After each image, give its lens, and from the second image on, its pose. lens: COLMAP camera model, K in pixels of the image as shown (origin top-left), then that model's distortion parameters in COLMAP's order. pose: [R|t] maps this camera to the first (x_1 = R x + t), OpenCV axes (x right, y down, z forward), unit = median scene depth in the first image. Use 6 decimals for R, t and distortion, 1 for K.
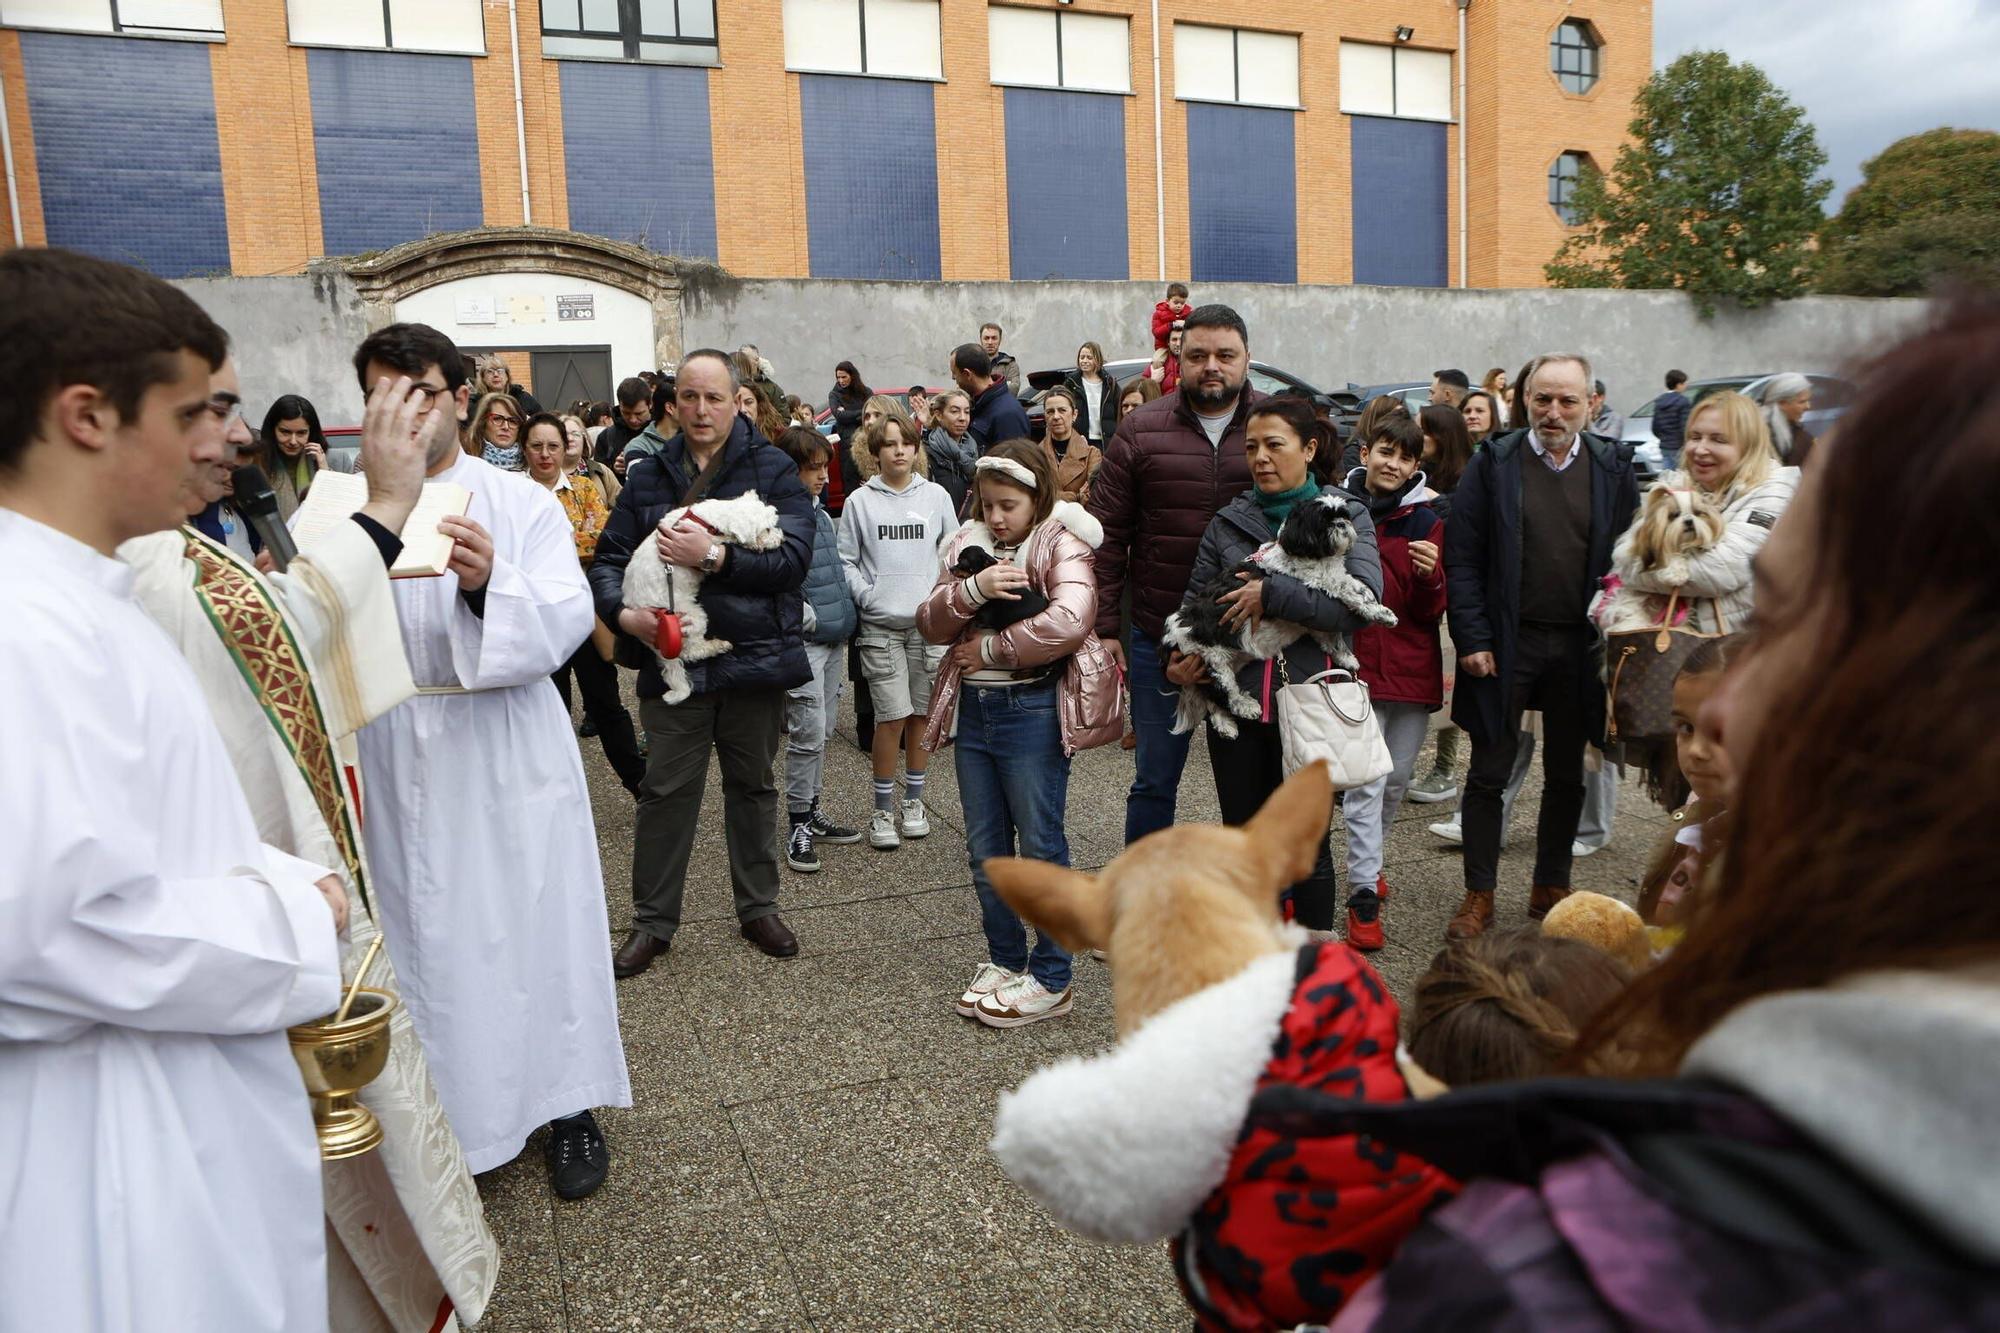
lens RADIAL K [[1406.1, 0, 991.9], [0, 1406.1, 697.8], [0, 0, 1]] dist [-0.097067, 0.071257]
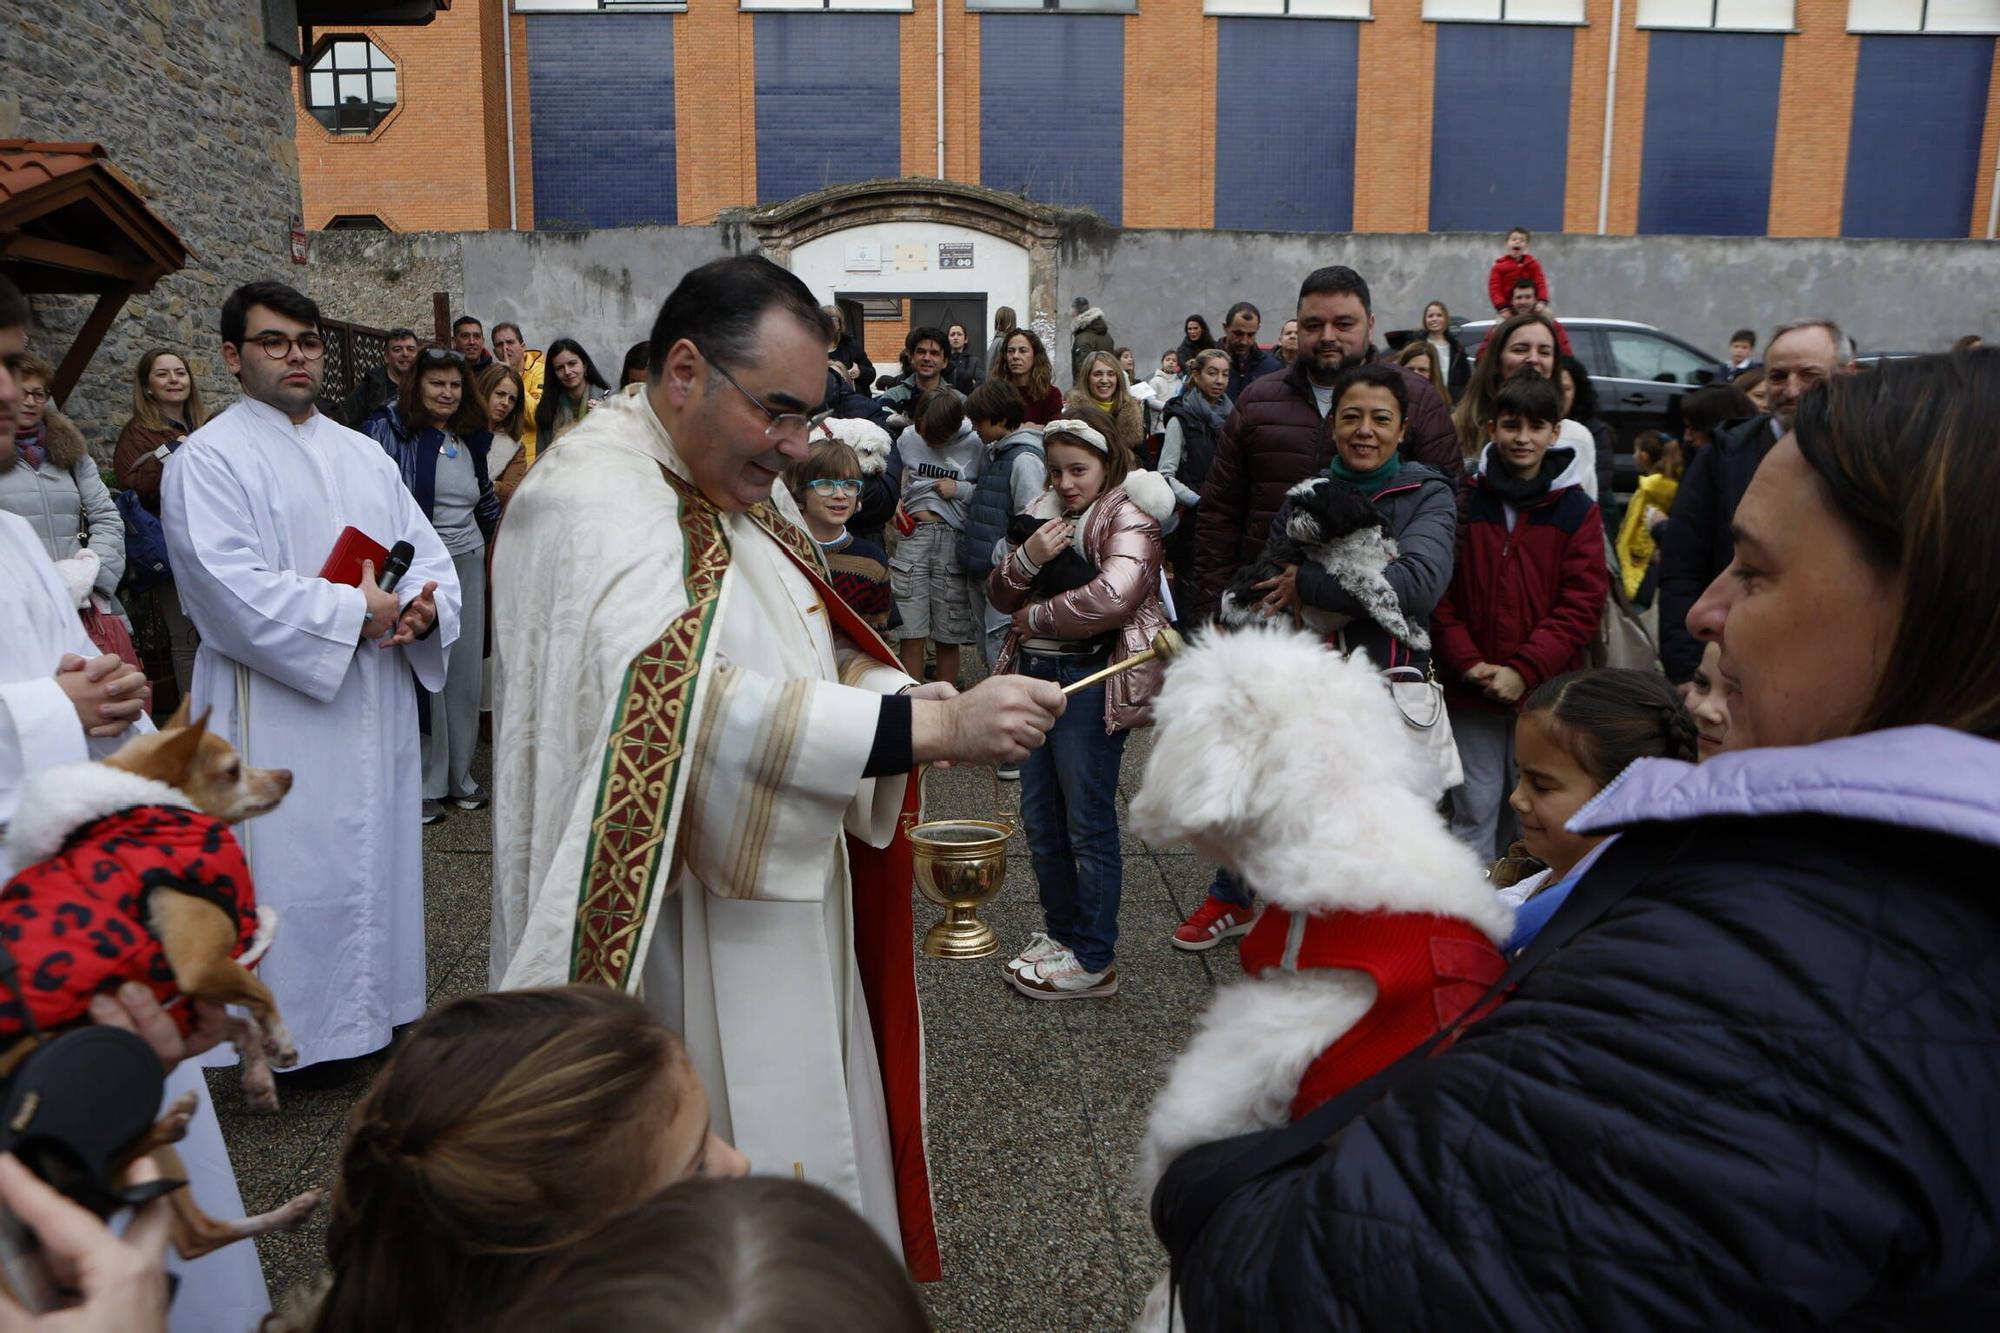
lens RADIAL K [[1406.1, 0, 971.6], [0, 1406.1, 700.0], [0, 0, 1]] dist [-0.097067, 0.071257]
pose [[0.943950, 0.098094, -0.315175, 0.065956], [-0.086633, 0.994974, 0.050204, -0.005383], [0.318516, -0.020086, 0.947705, 0.012849]]
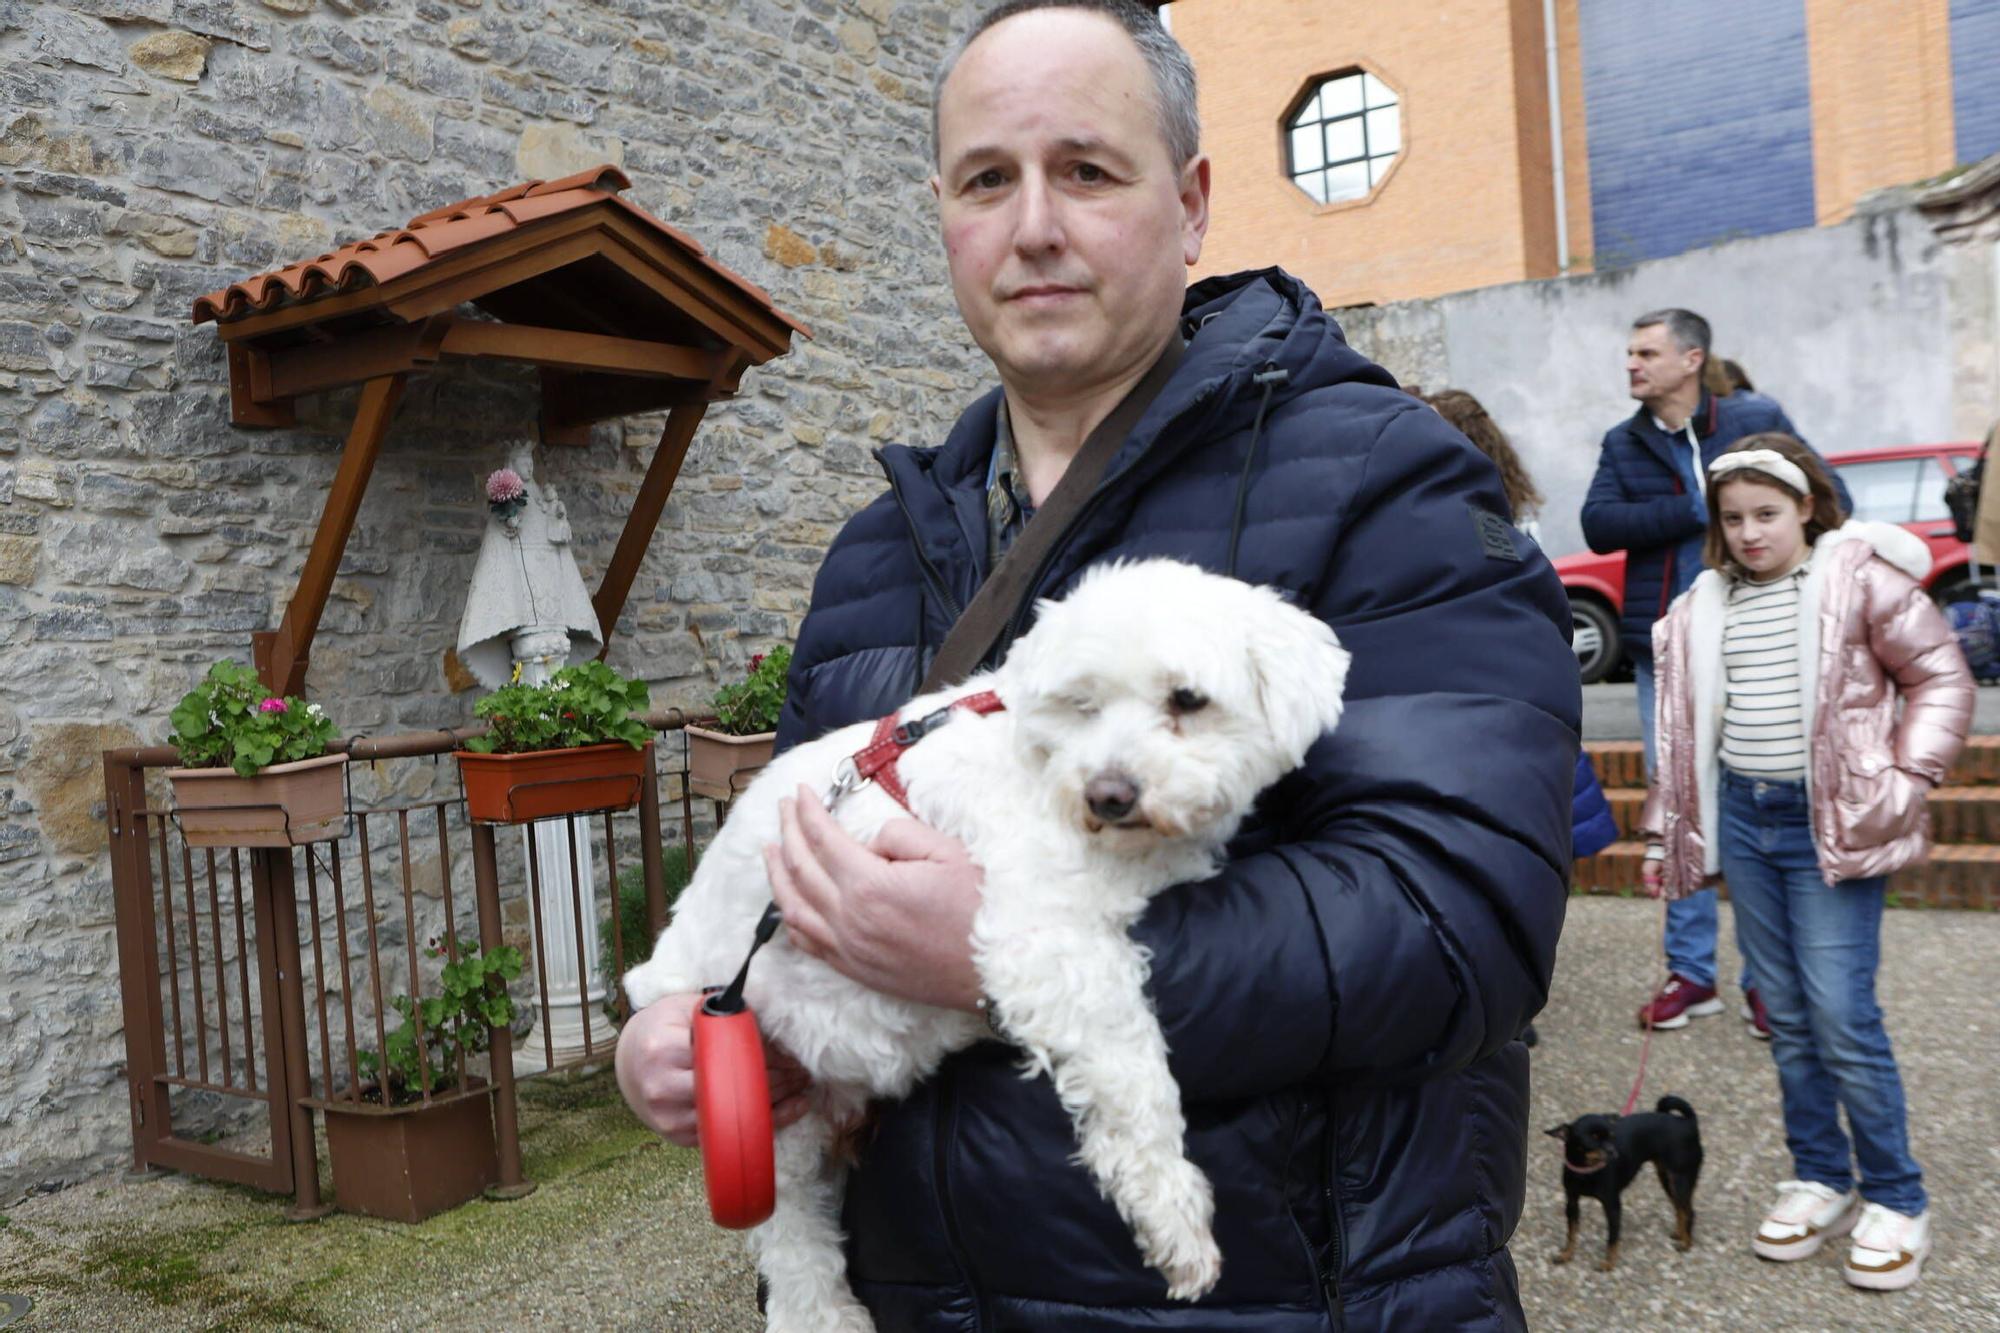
lens RADIAL K [[1813.3, 0, 996.3], [0, 1813.3, 696.8], [0, 0, 1]] dist [-0.037239, 0.000000]
pose [[0.536474, 0.032284, -0.843299, 0.002364], [-0.090317, 0.995725, -0.019336, -0.028439], [0.839070, 0.086538, 0.537097, 0.200847]]
